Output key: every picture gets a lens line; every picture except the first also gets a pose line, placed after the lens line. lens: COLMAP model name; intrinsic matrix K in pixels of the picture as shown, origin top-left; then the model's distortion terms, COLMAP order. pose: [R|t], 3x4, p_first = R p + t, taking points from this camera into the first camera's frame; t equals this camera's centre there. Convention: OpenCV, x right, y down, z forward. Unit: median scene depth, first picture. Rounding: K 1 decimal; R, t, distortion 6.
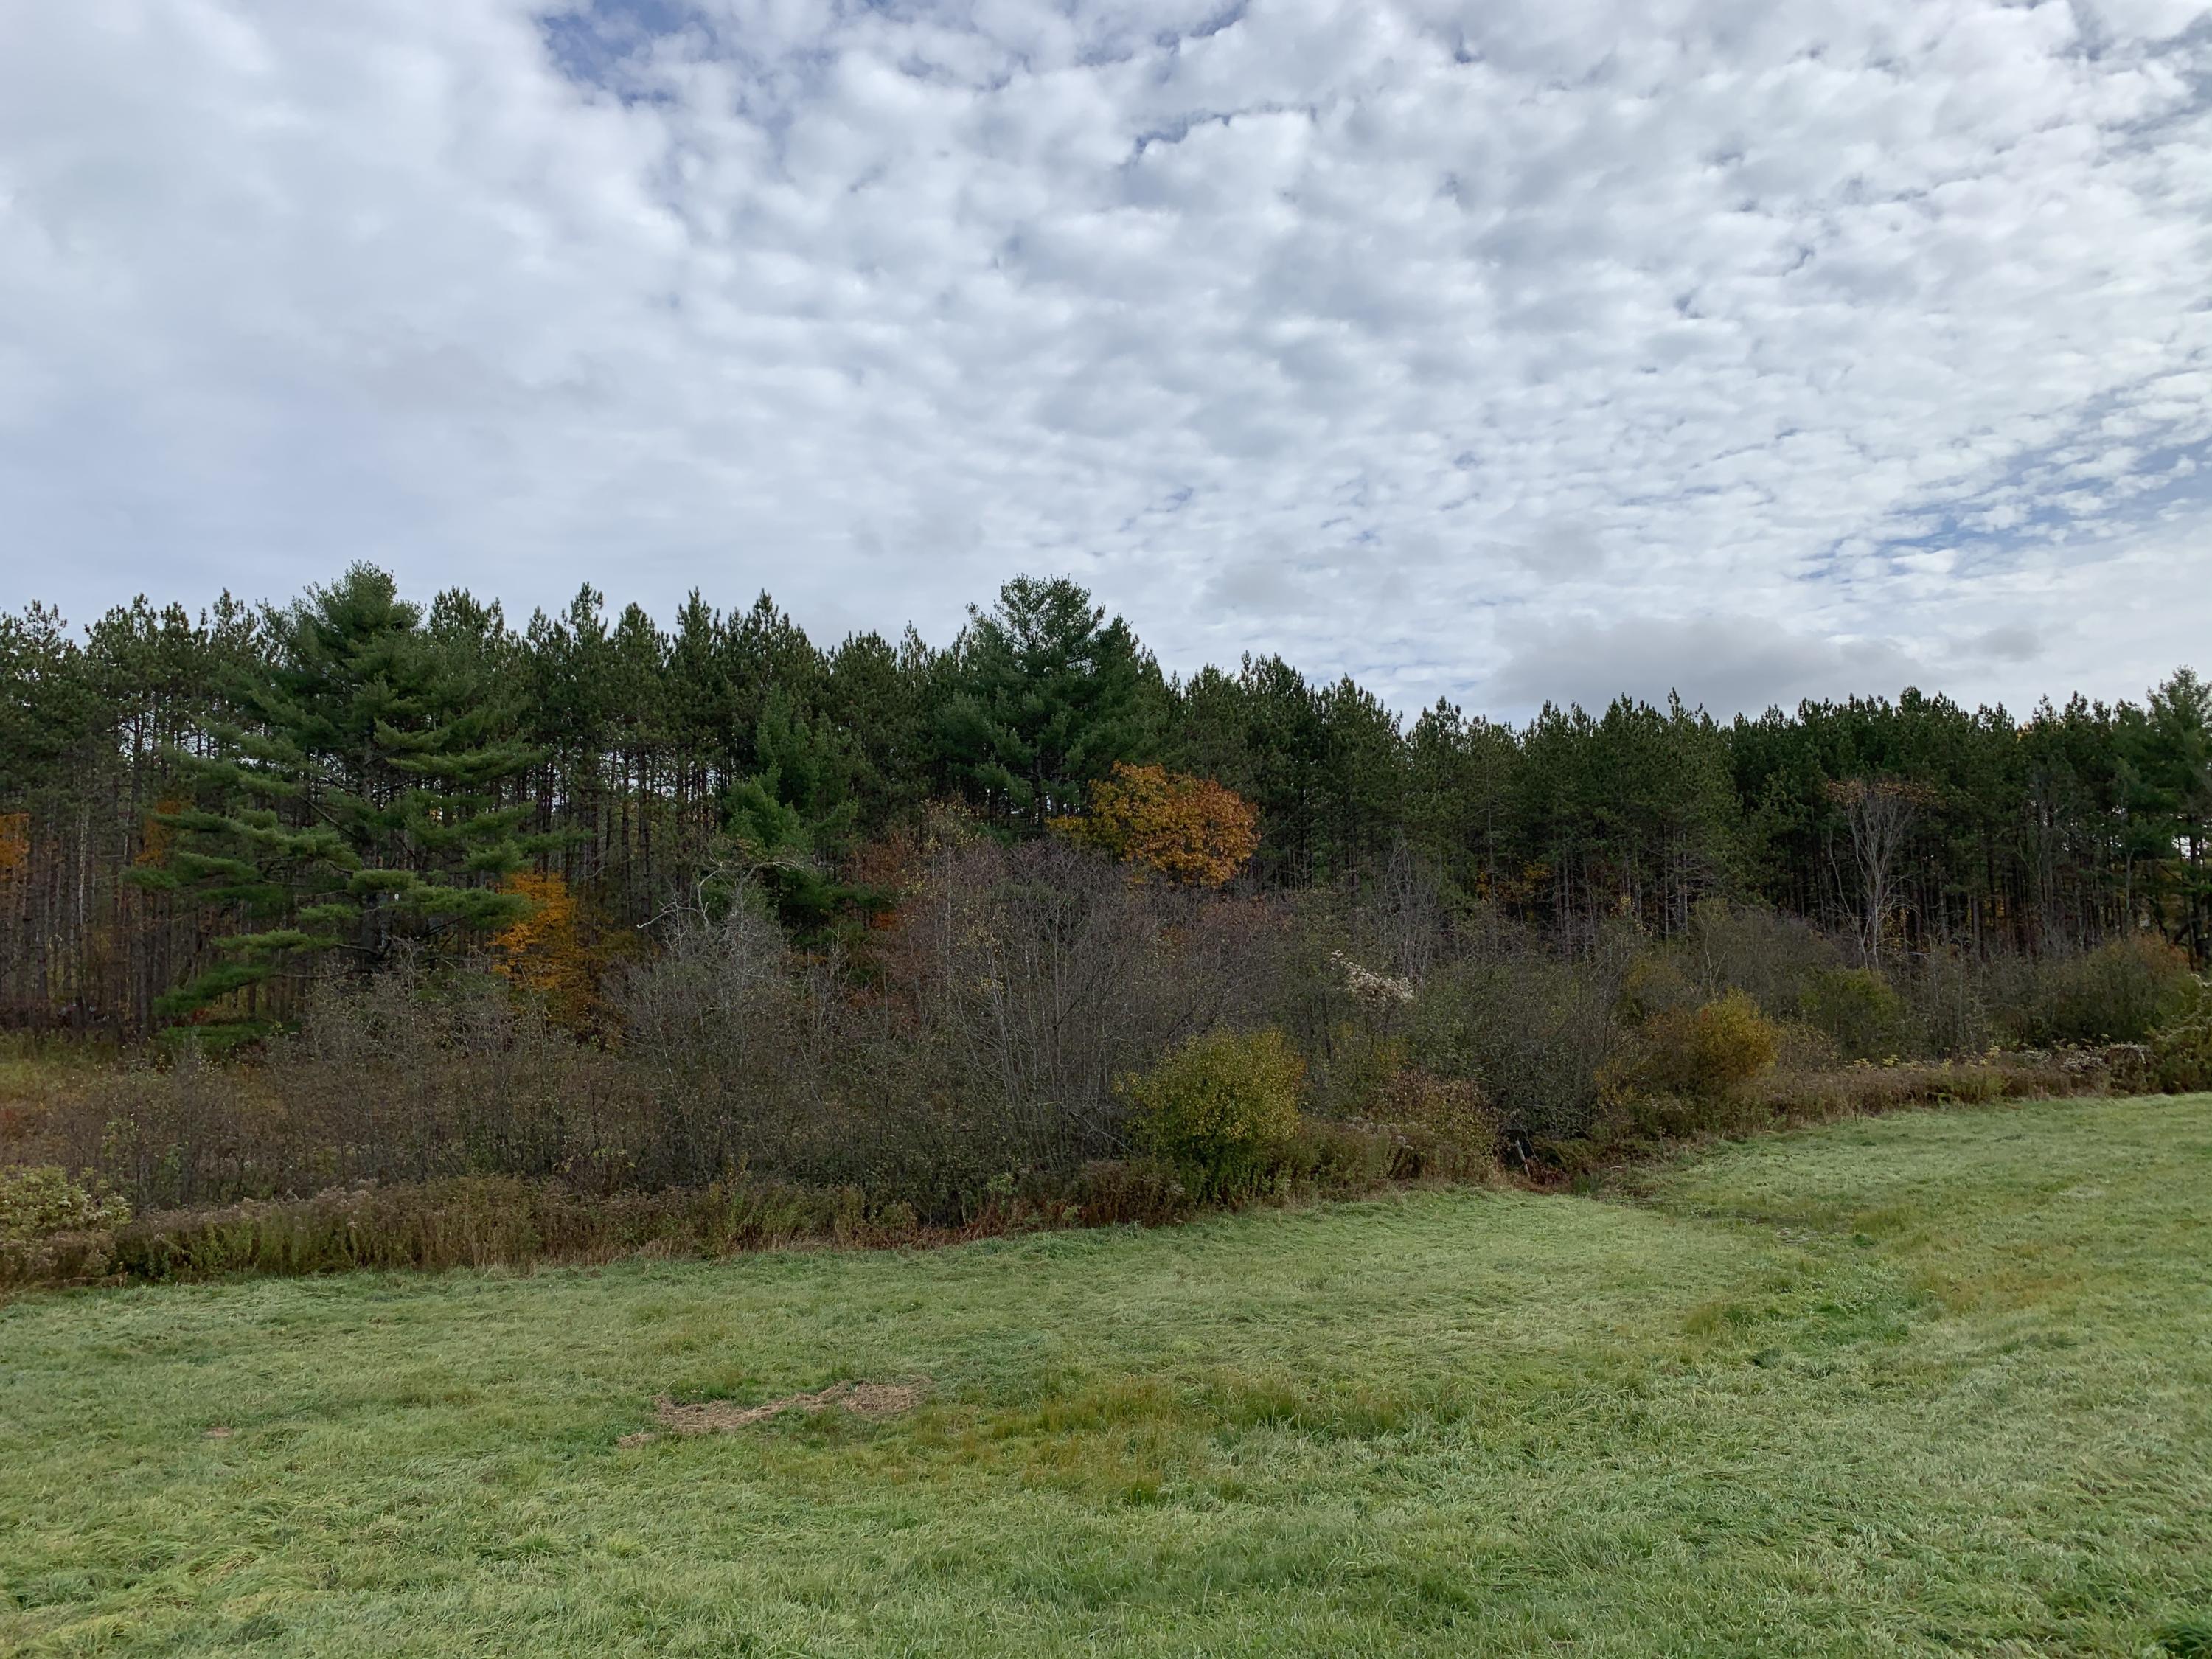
lens RADIAL K [[1682.5, 0, 1087.5], [0, 1682.5, 822.7], [0, 0, 1]] dist [0.006182, -0.004042]
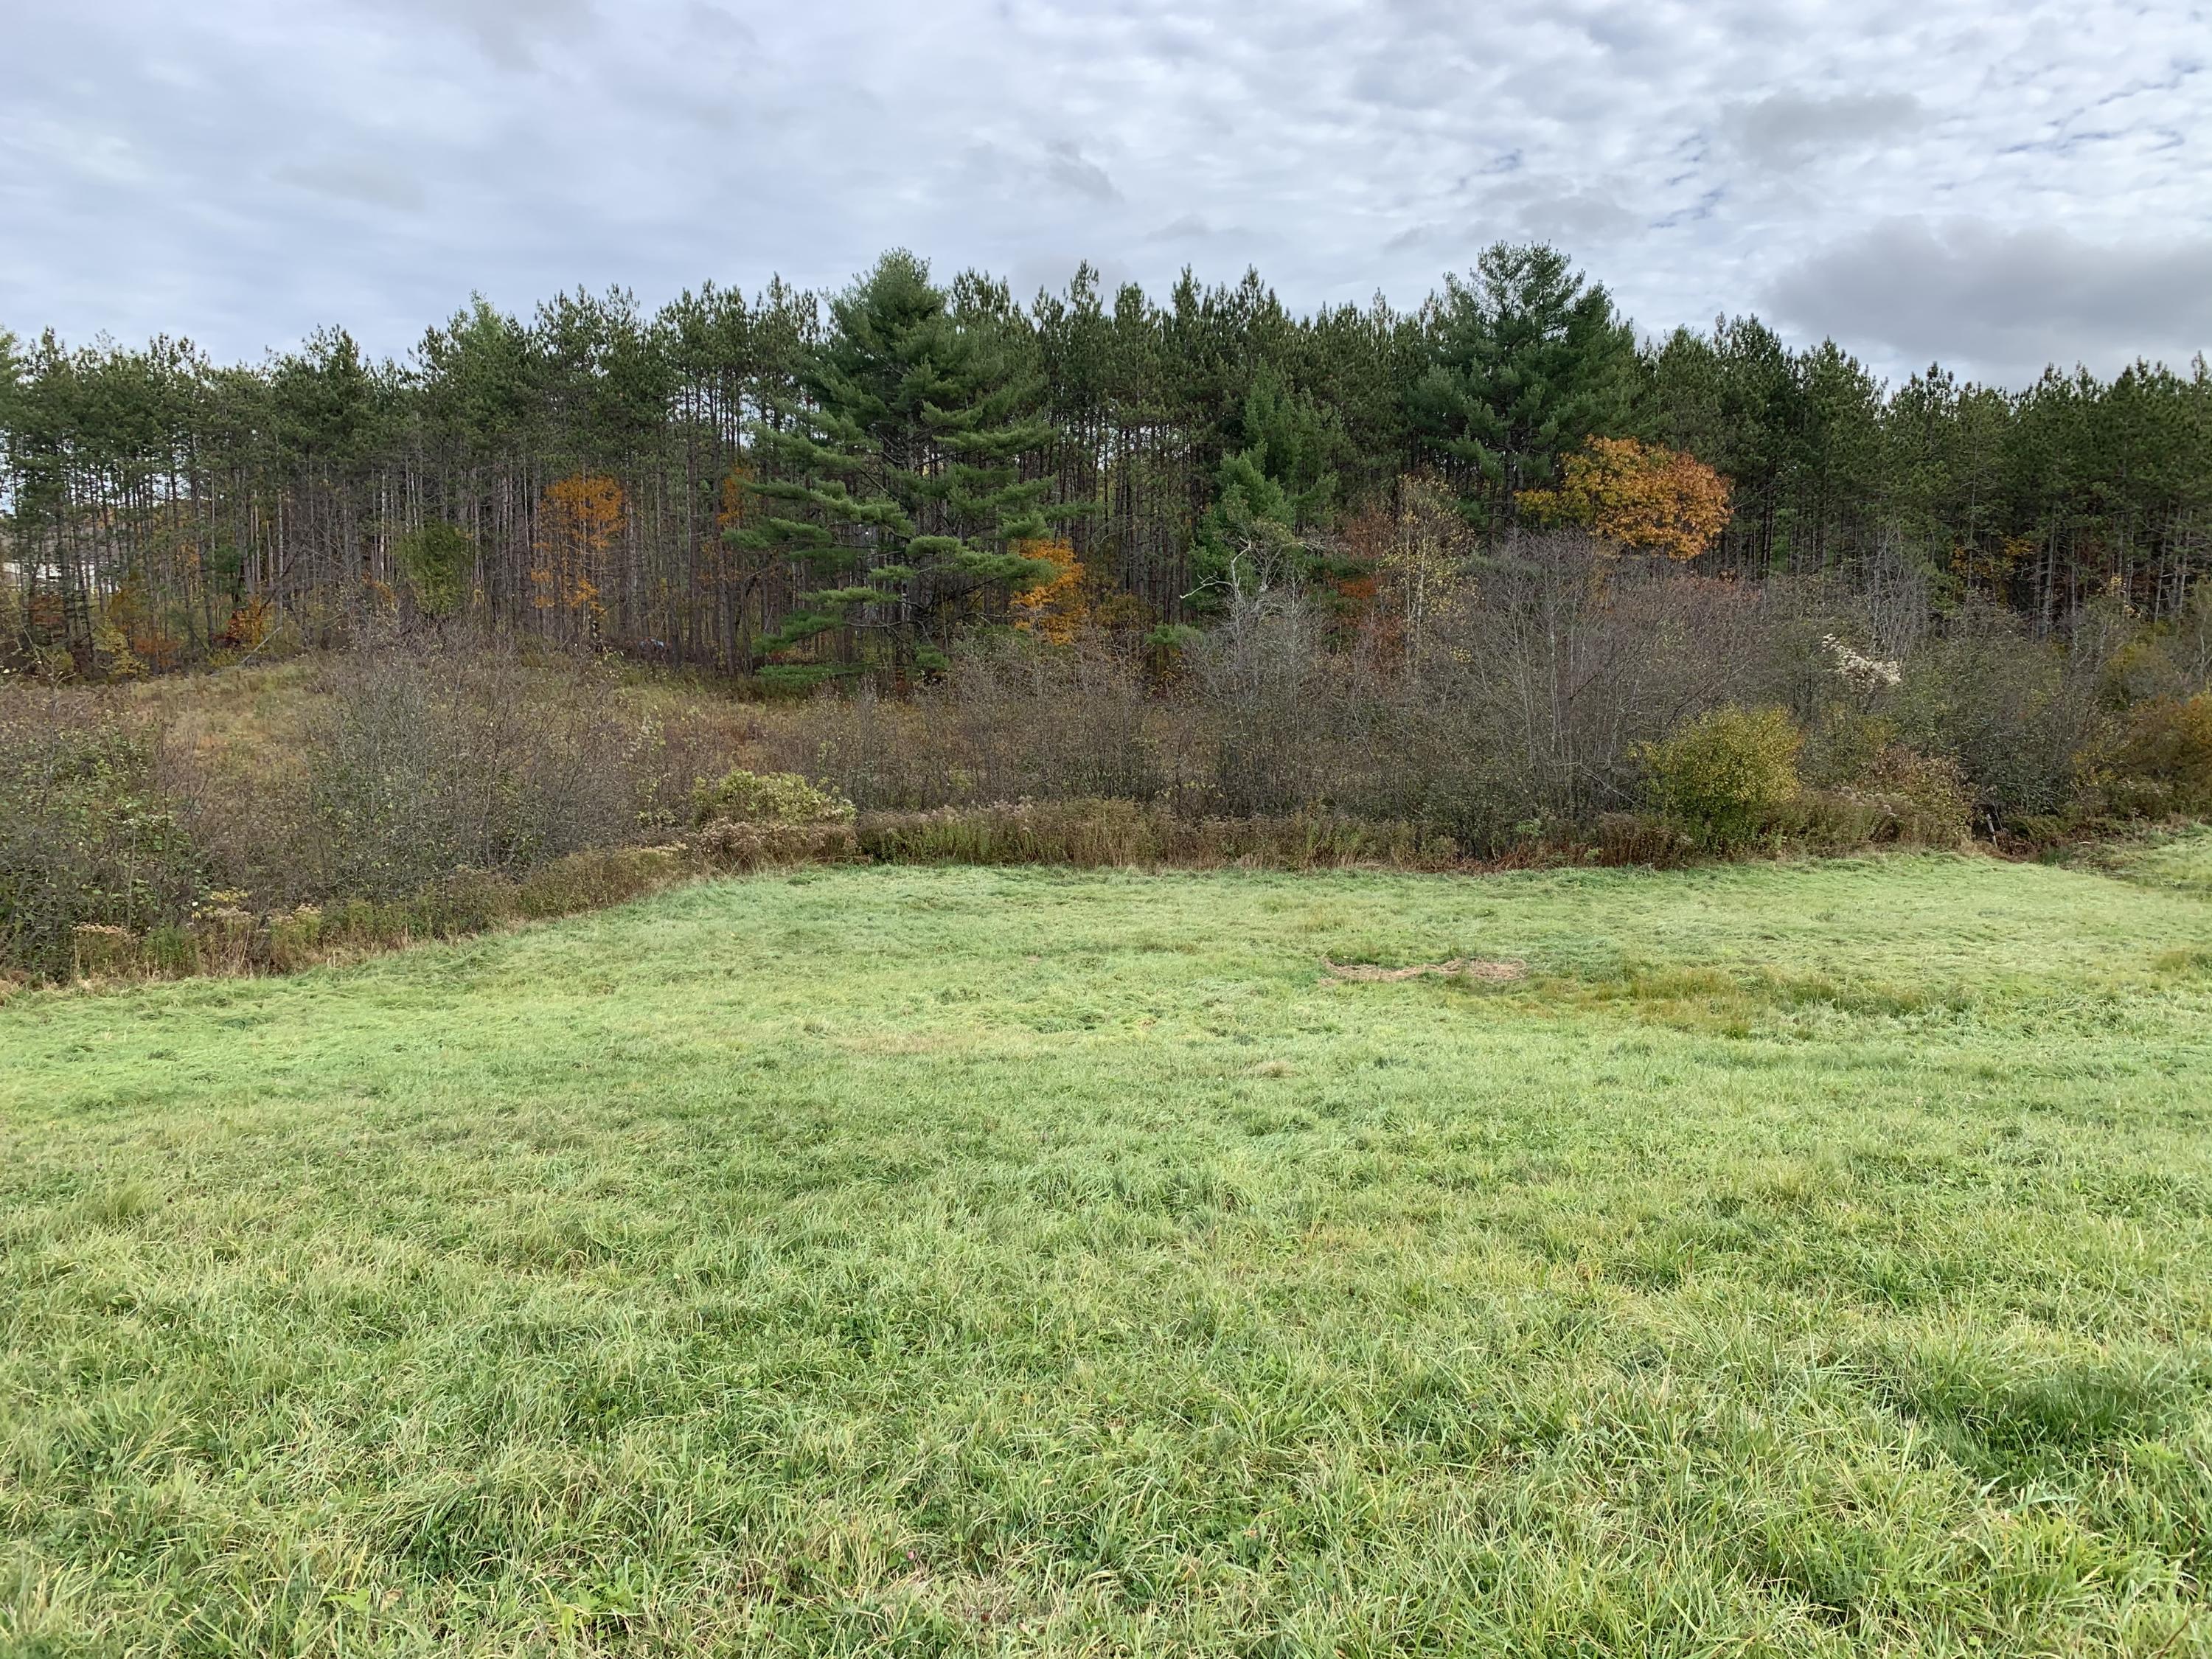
lens RADIAL K [[1672.5, 0, 1092.0], [0, 1672.5, 869.1], [0, 0, 1]] dist [0.069769, -0.087952]
pose [[0.976509, 0.058853, -0.207281, -0.056763], [-0.009054, 0.972334, 0.233418, -0.019048], [0.215284, -0.226058, 0.950027, -0.121822]]
